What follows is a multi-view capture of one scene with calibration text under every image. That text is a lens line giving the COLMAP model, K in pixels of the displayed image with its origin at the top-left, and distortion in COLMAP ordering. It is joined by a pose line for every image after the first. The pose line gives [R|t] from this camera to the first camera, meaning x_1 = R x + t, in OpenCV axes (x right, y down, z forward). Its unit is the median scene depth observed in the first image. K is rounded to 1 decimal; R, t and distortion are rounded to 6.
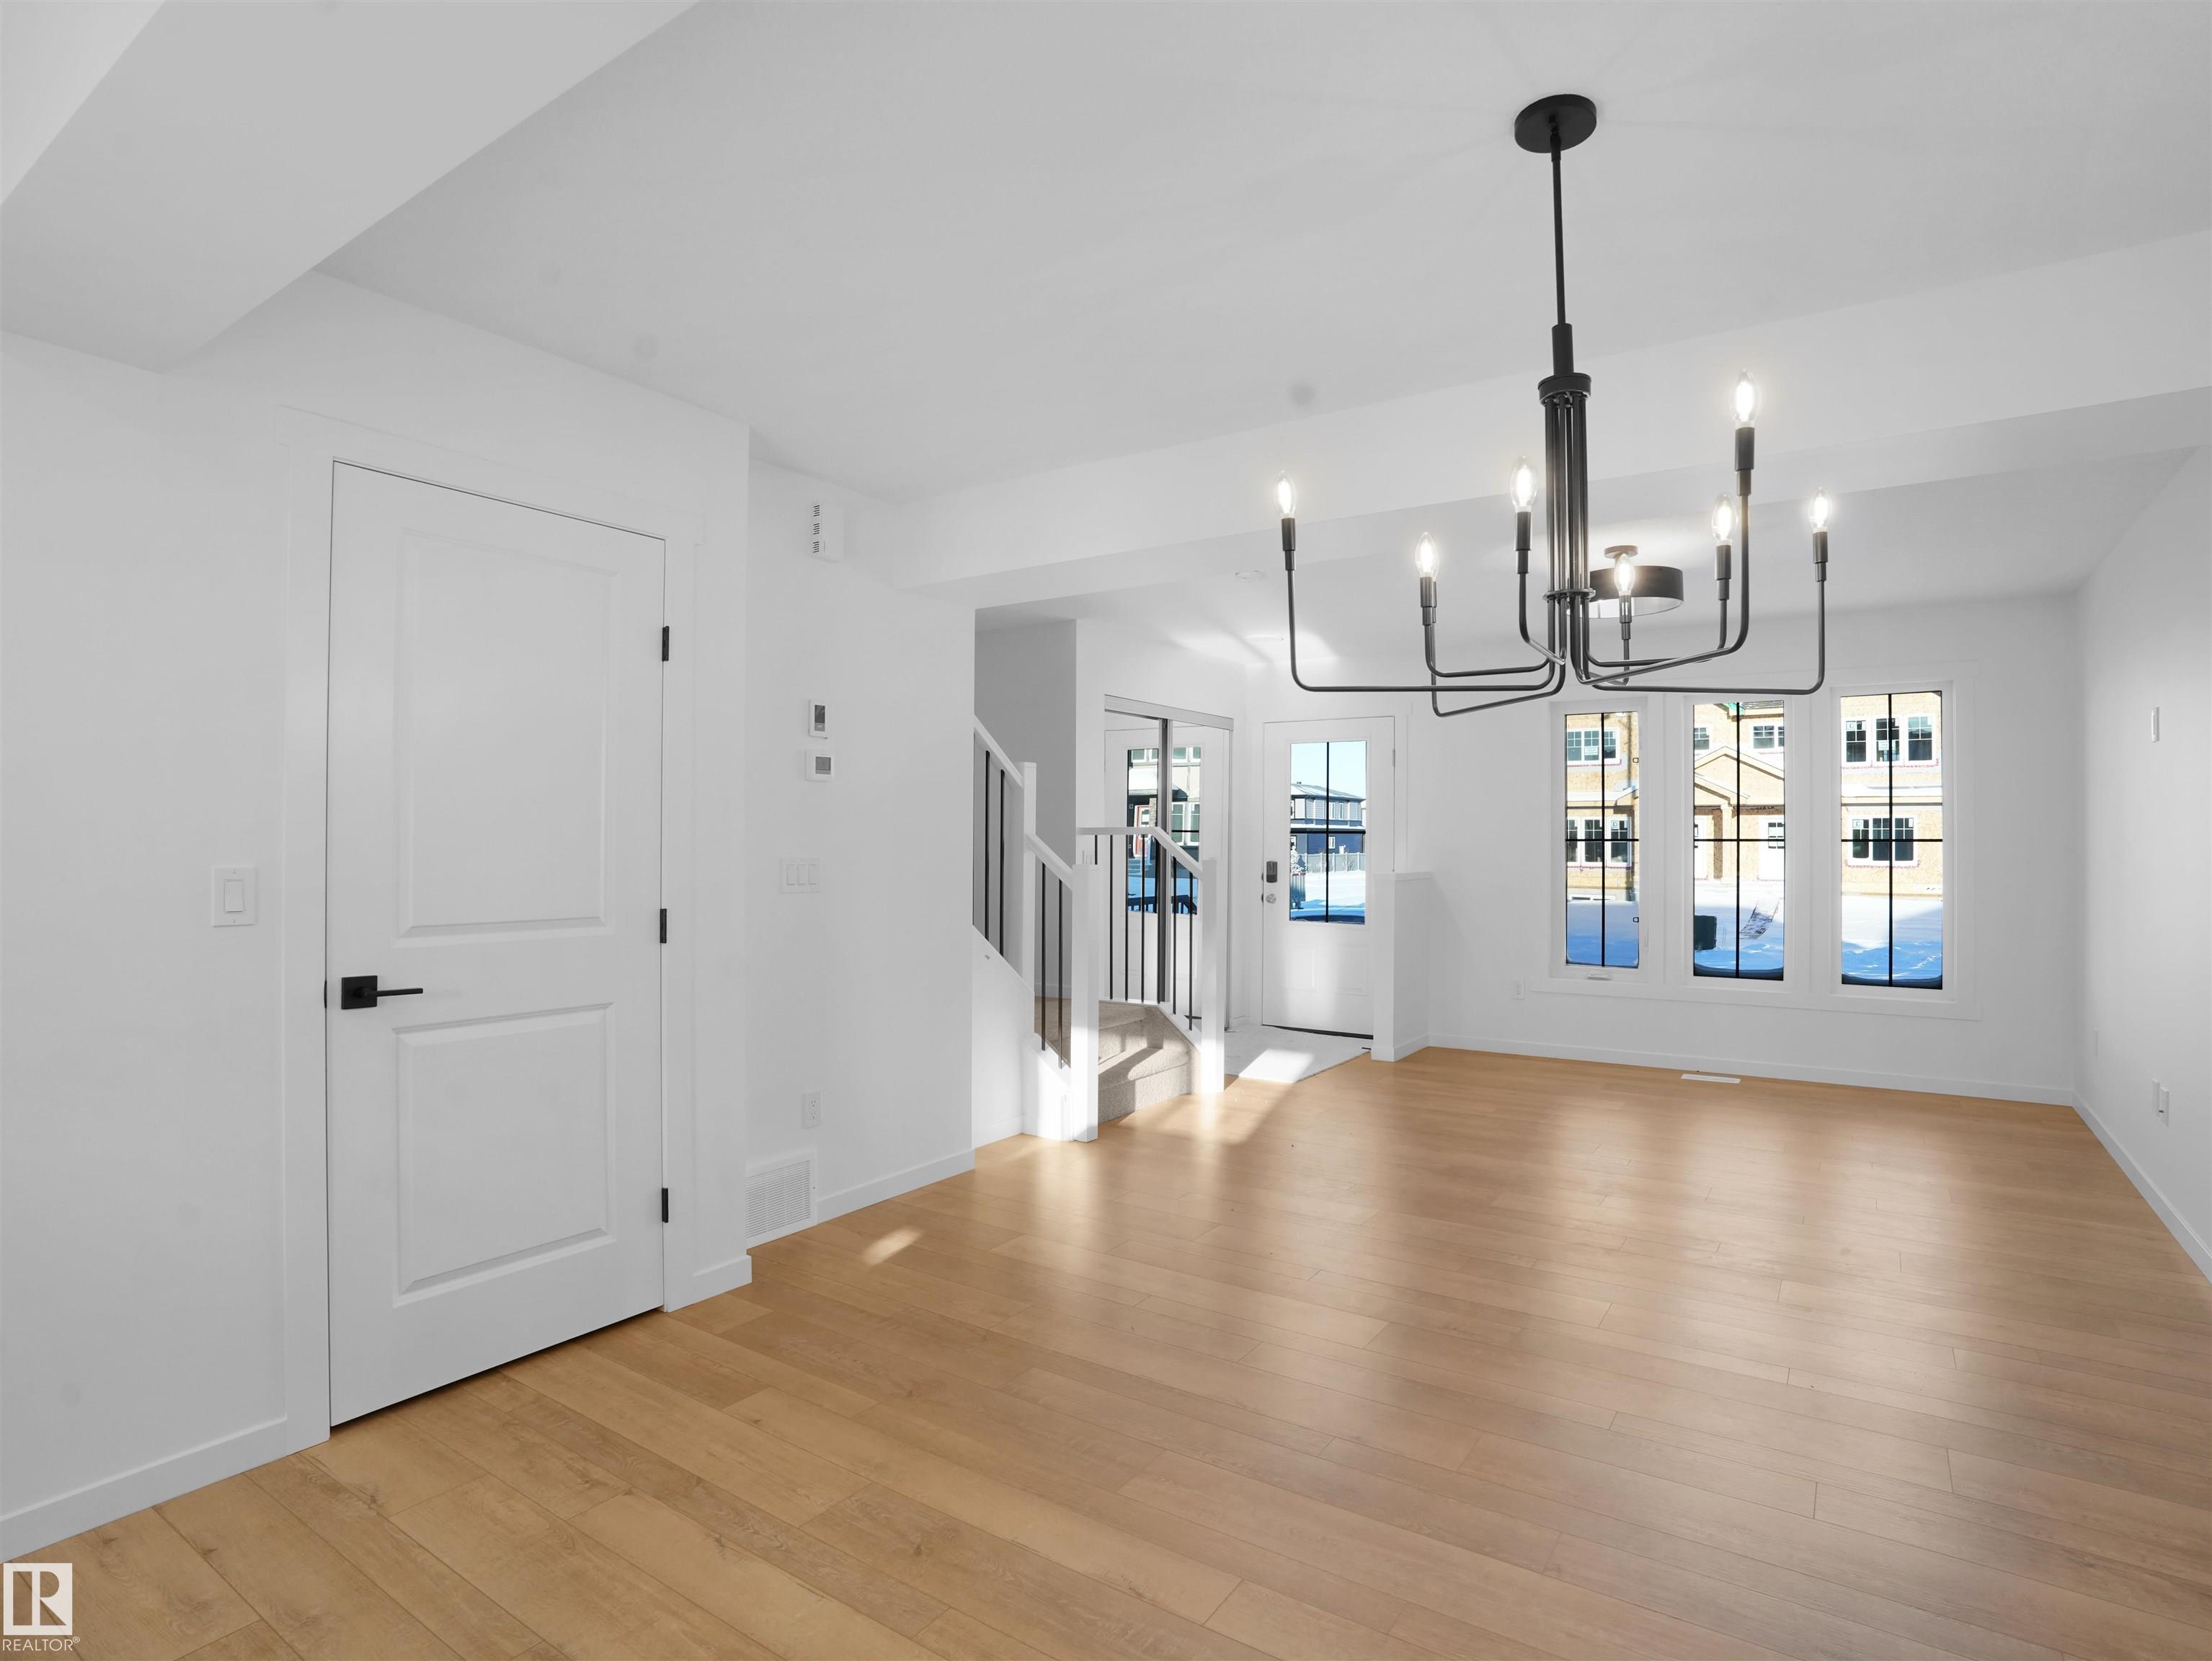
lens RADIAL K [[1187.4, 0, 1106.7], [0, 1187.4, 824.9], [0, 0, 1]] dist [-0.055496, 0.006936]
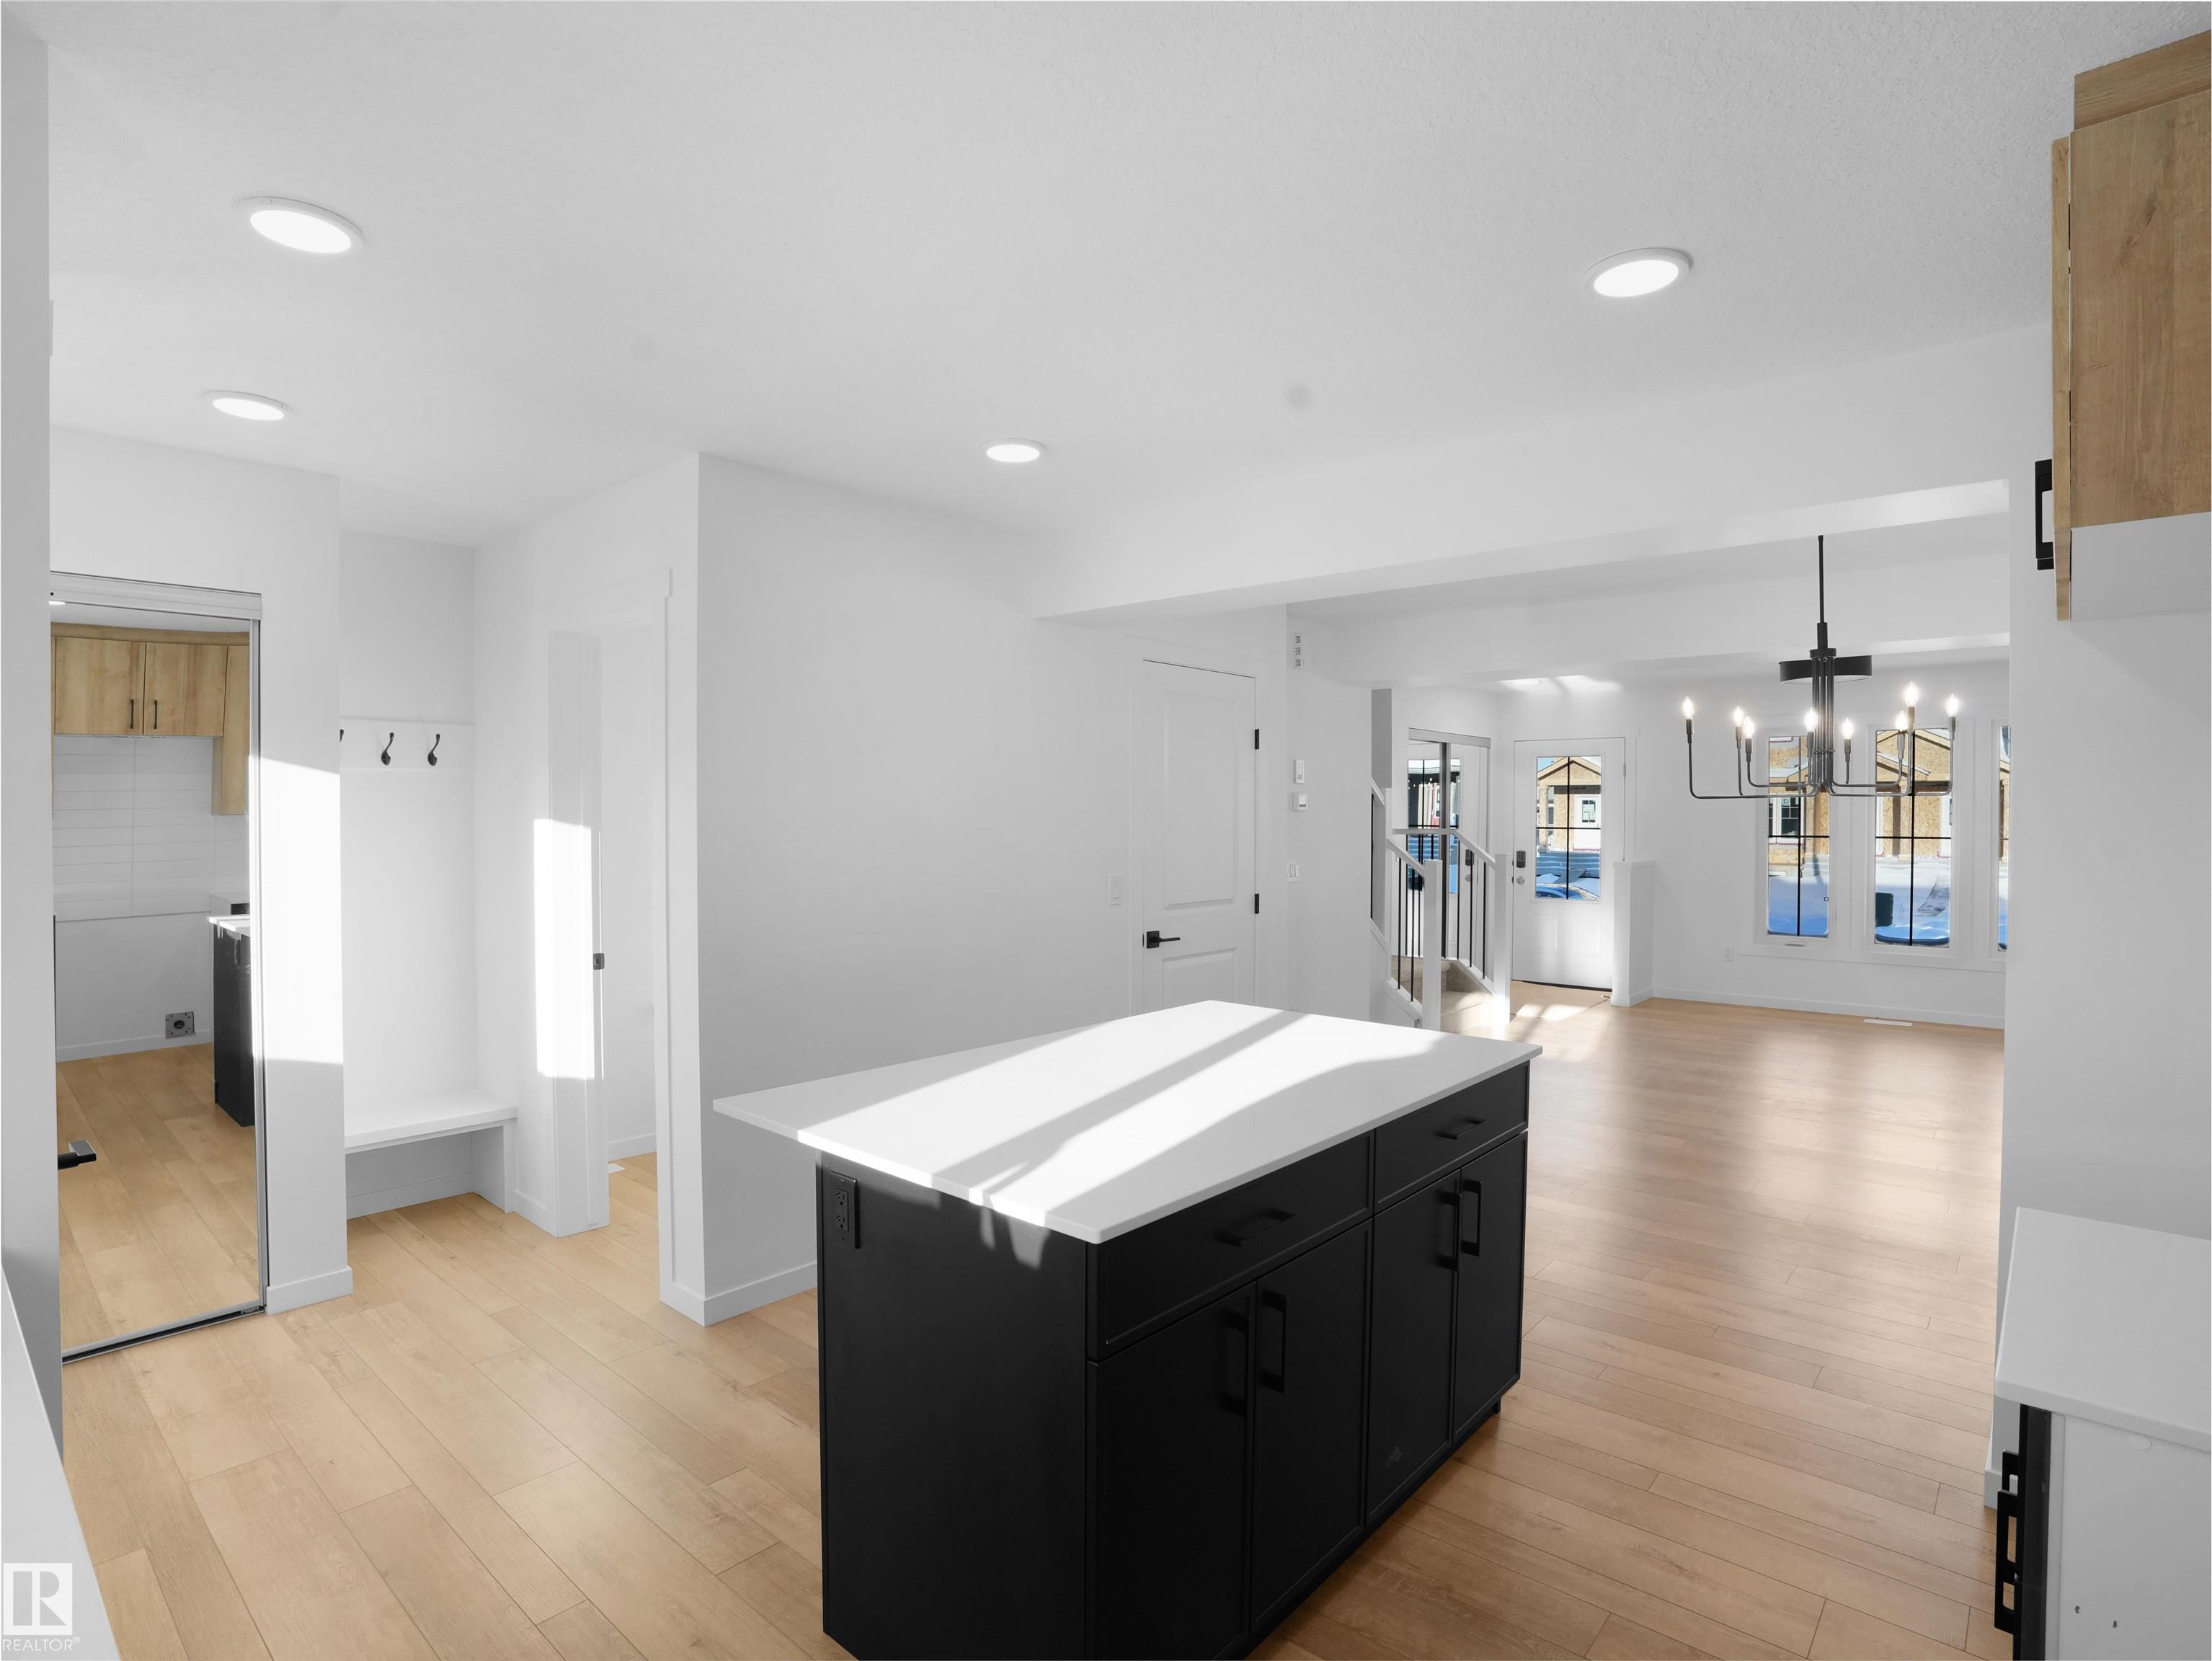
lens RADIAL K [[1187.4, 0, 1100.6], [0, 1187.4, 826.3], [0, 0, 1]] dist [-0.055496, 0.006936]
pose [[0.992756, -0.001027, -0.120144, -0.185601], [0.004060, 0.999679, 0.025003, -0.033906], [0.120080, -0.025310, 0.992442, -0.355338]]
